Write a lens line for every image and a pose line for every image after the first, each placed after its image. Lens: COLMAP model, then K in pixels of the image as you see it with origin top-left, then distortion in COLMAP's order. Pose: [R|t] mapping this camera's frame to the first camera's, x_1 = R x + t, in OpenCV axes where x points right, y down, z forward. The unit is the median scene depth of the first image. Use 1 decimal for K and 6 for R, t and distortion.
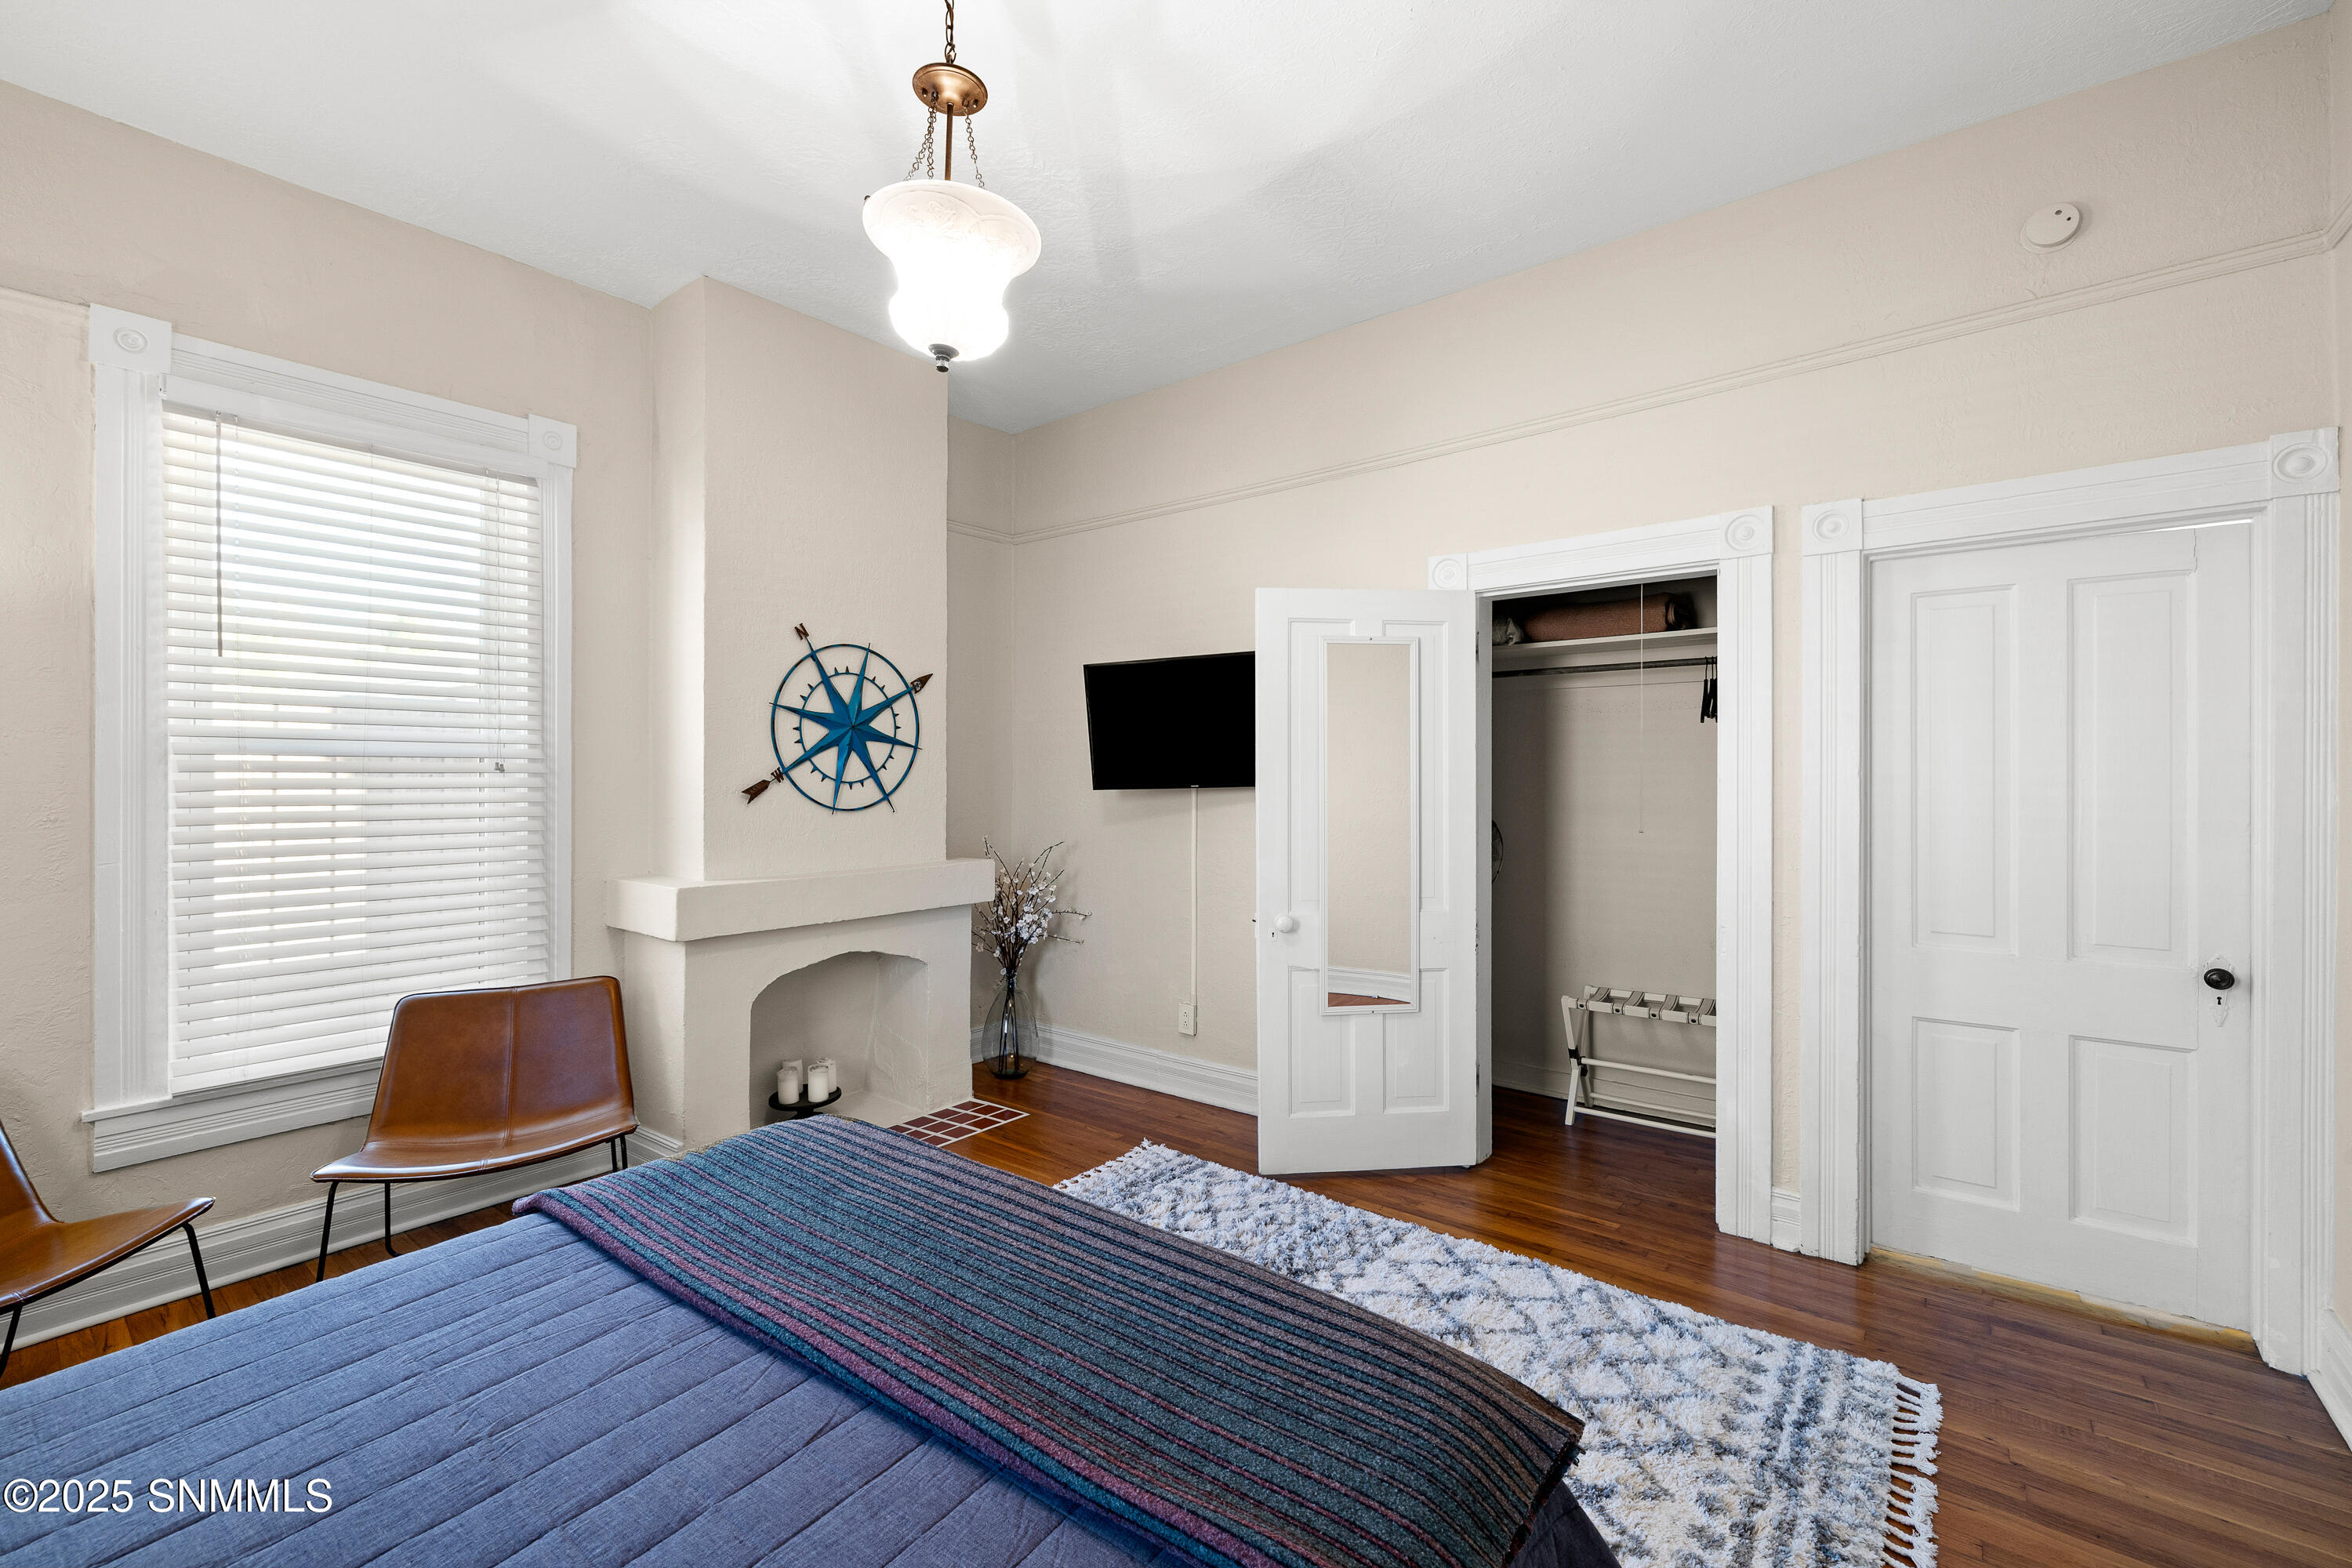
lens RADIAL K [[989.3, 0, 1169.5], [0, 989.3, 770.9], [0, 0, 1]] dist [-0.001560, -0.000524]
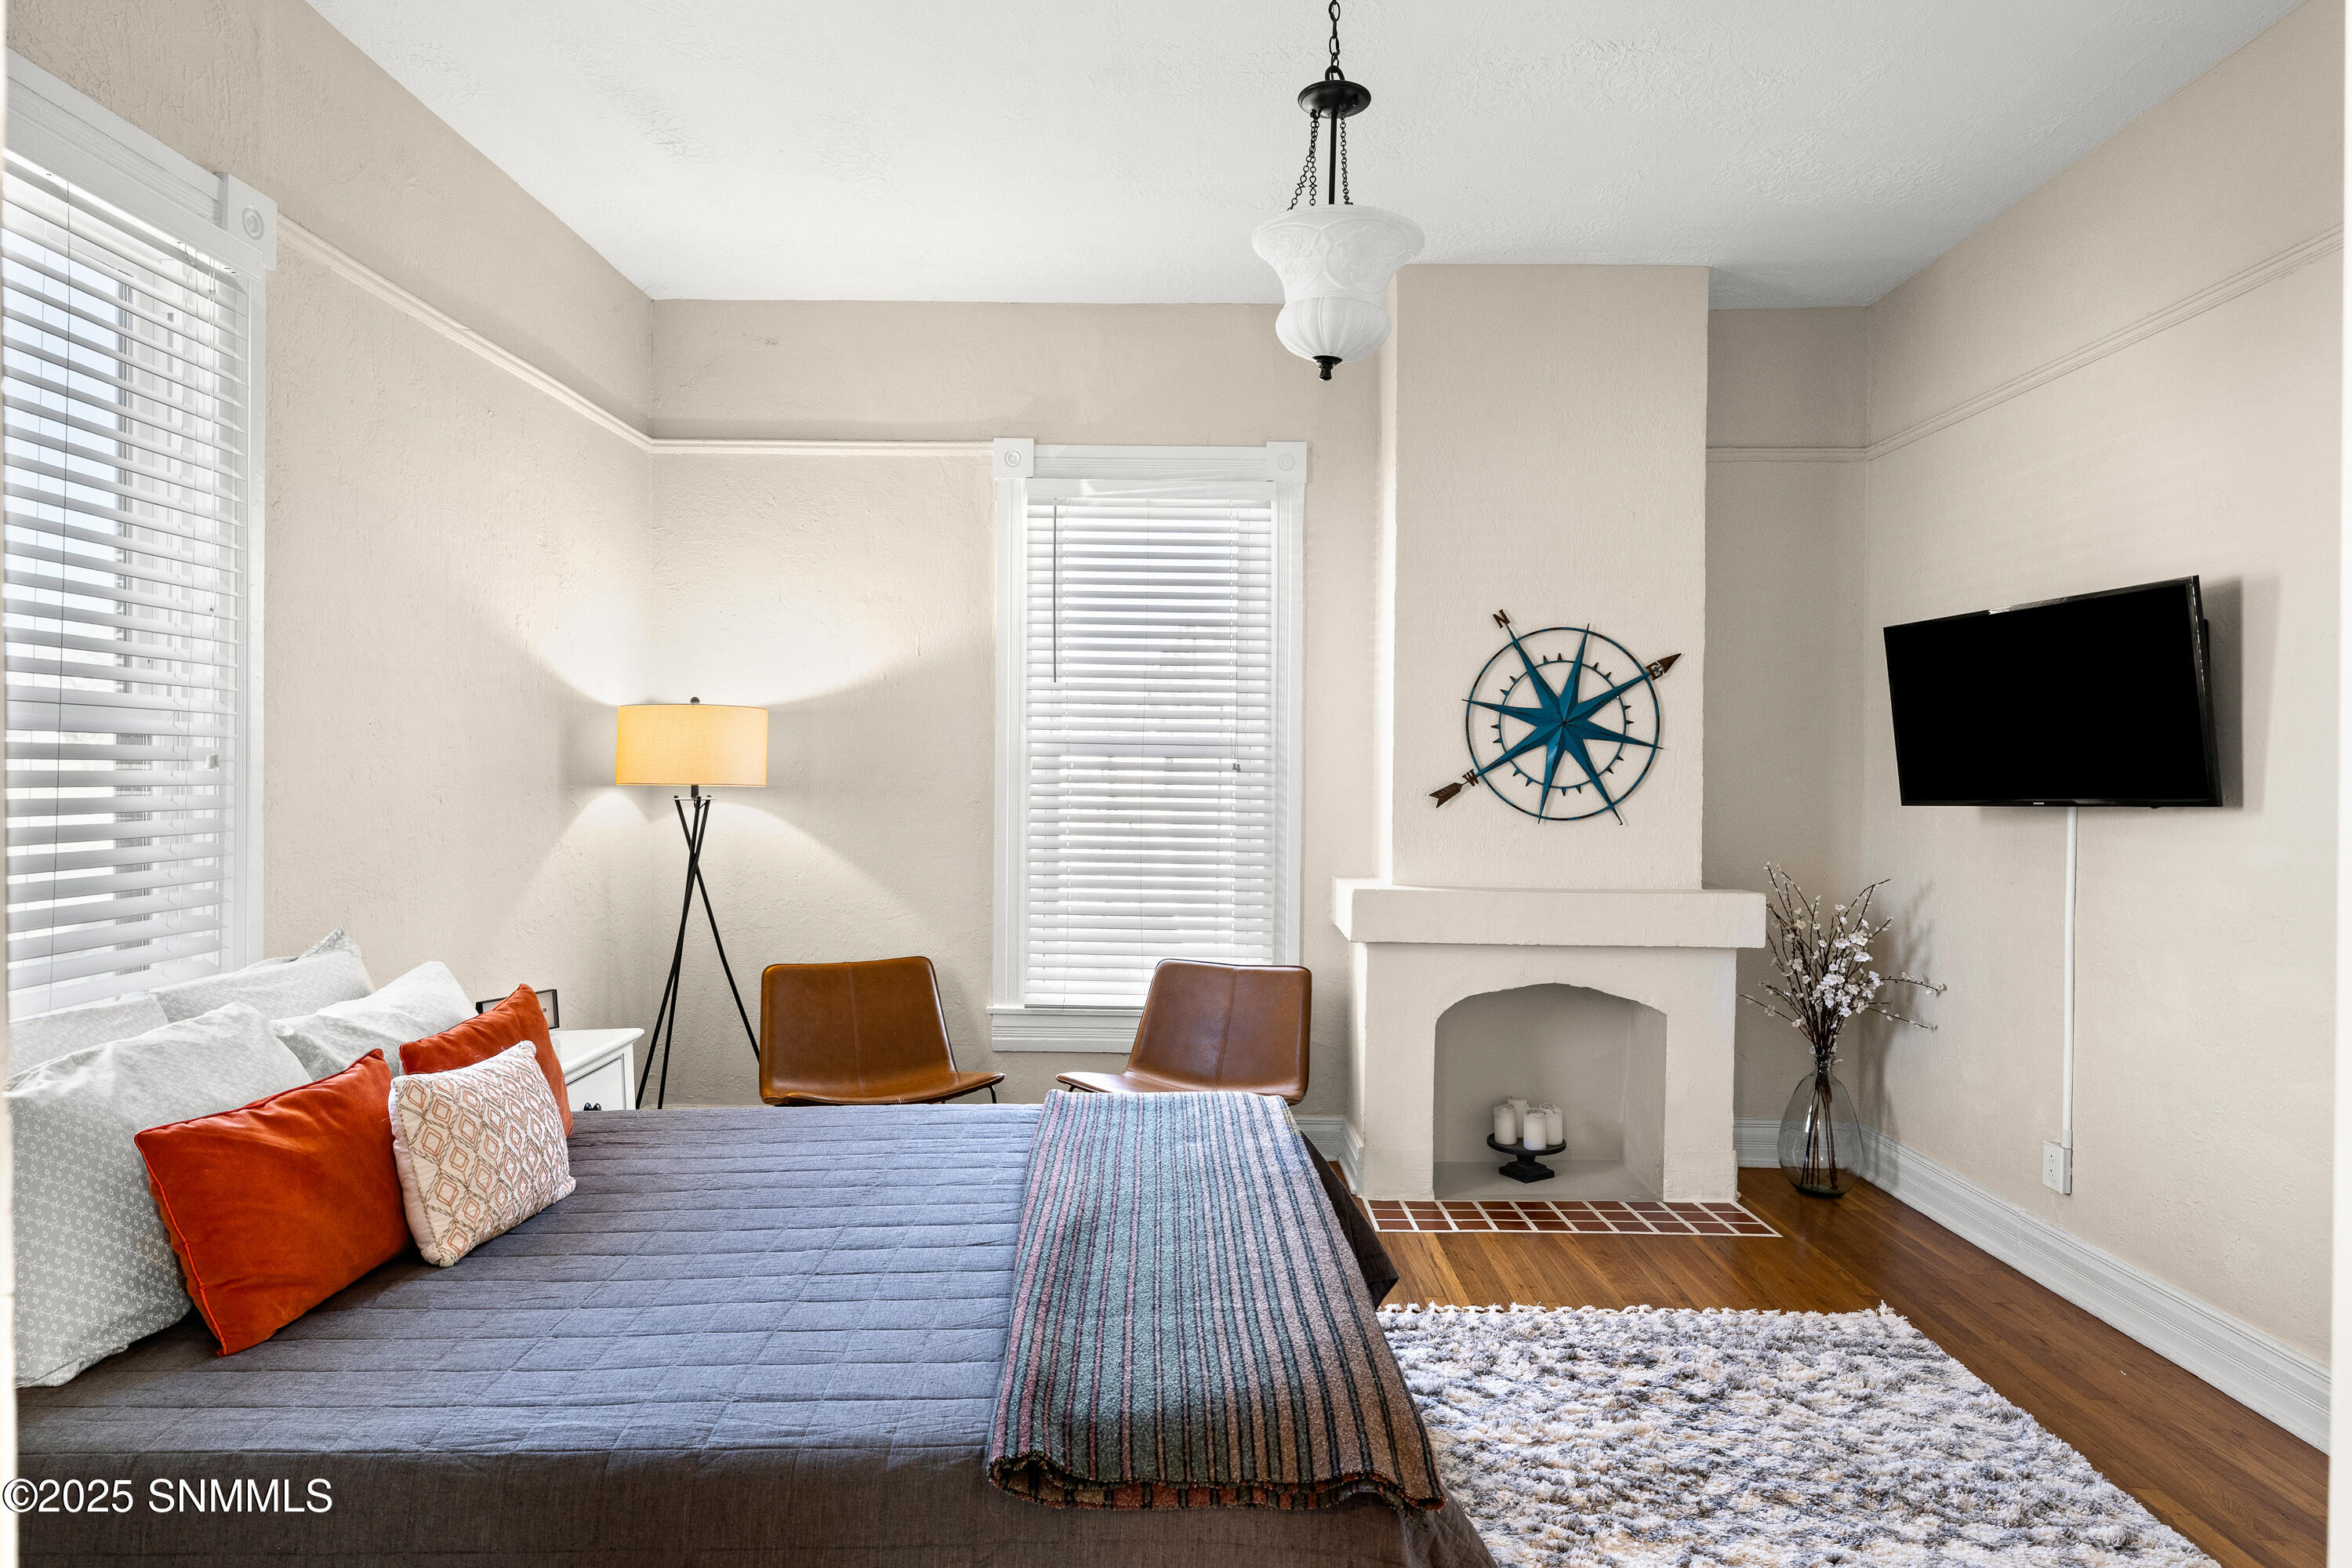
lens RADIAL K [[1328.8, 0, 1160.4], [0, 1328.8, 775.7], [0, 0, 1]] dist [-0.001621, -0.000636]
pose [[0.611019, 0.010891, -0.791541, 0.380581], [-0.010589, 0.999928, 0.005584, -0.001365], [0.791545, 0.004969, 0.611090, 0.015321]]
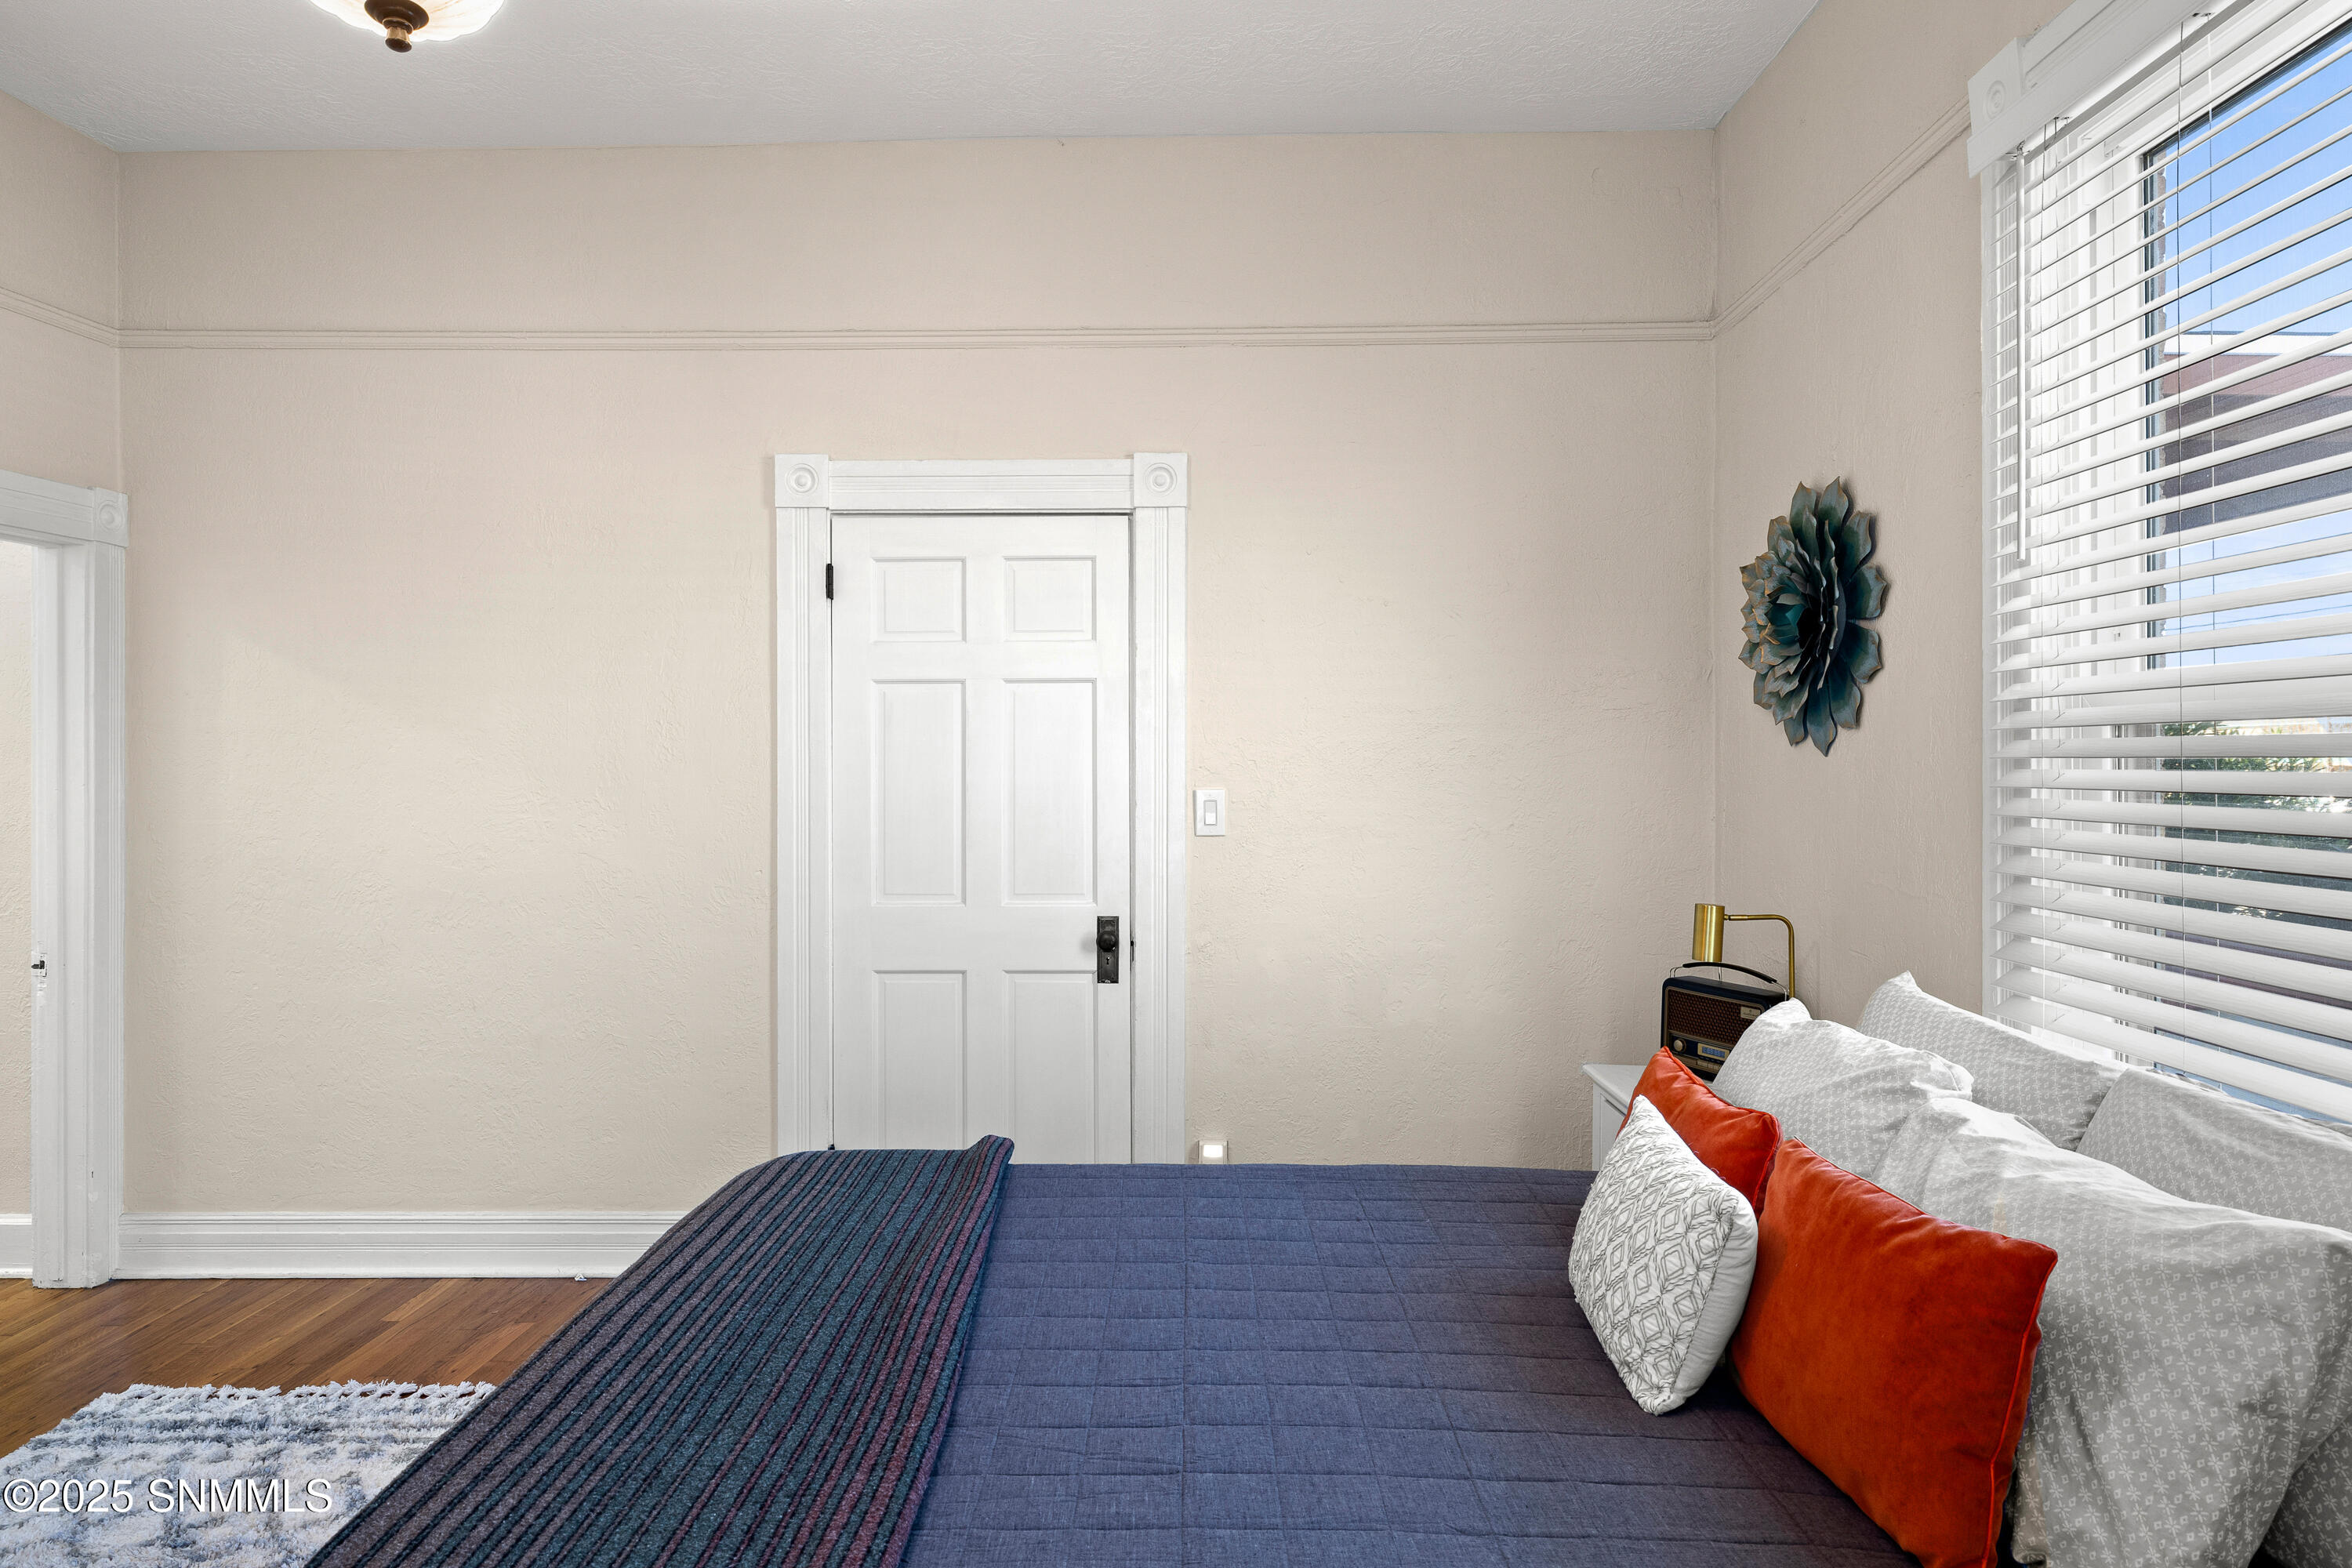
lens RADIAL K [[1328.8, 0, 1174.5], [0, 1328.8, 775.7], [0, 0, 1]] dist [-0.001621, -0.000636]
pose [[-0.600715, -0.003580, 0.799455, -1.116951], [0.009284, 0.999891, 0.011454, -0.005012], [-0.799410, 0.014303, -0.600616, 1.131790]]
